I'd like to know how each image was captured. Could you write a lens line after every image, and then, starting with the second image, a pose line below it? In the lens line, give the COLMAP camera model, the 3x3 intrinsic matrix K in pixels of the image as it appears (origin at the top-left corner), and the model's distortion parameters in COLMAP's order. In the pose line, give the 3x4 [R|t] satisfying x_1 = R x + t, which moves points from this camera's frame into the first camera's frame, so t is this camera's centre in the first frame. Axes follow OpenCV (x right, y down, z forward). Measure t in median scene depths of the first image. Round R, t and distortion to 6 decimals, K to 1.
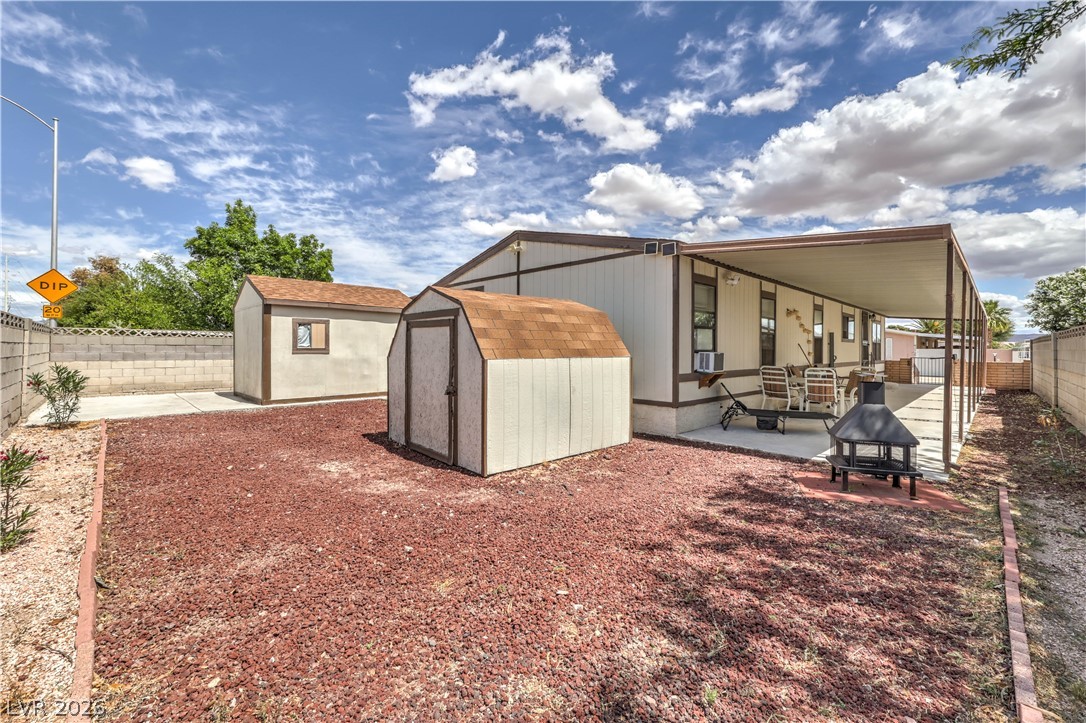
lens RADIAL K [[445.8, 0, 543.0], [0, 445.8, 361.5], [0, 0, 1]] dist [0.012663, -0.000061]
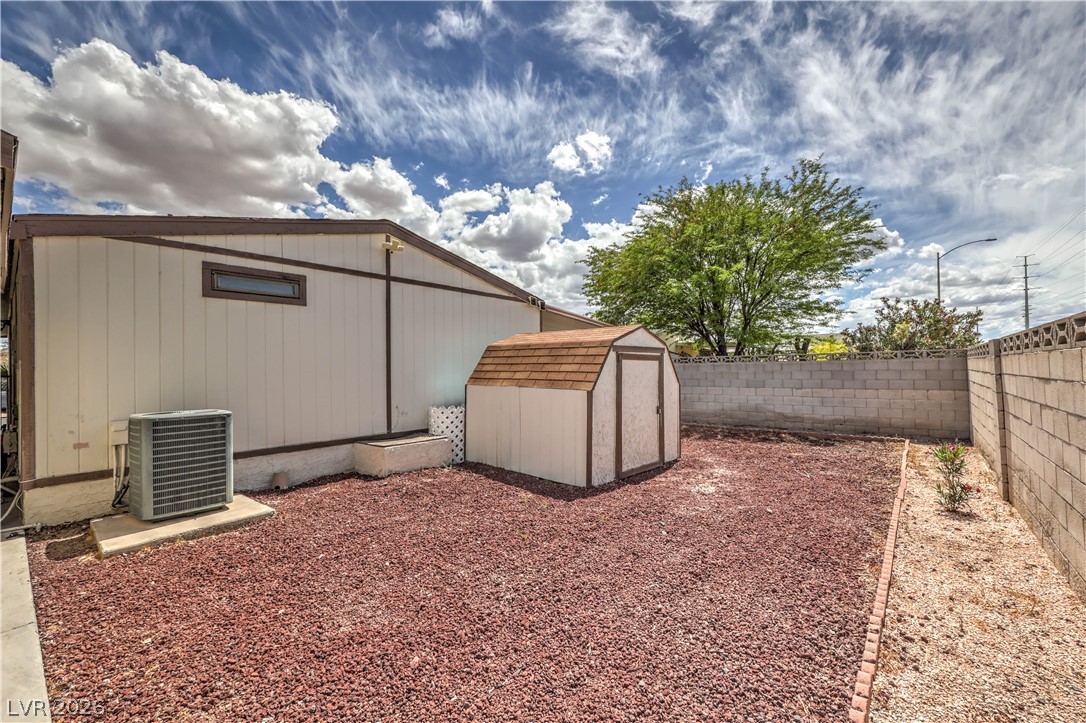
lens RADIAL K [[445.8, 0, 543.0], [0, 445.8, 361.5], [0, 0, 1]] dist [0.012663, -0.000061]
pose [[-0.102443, -0.001598, 0.994738, -1.265667], [0.034753, 0.999382, 0.005185, -0.080422], [-0.994132, 0.035101, -0.102324, 1.256283]]
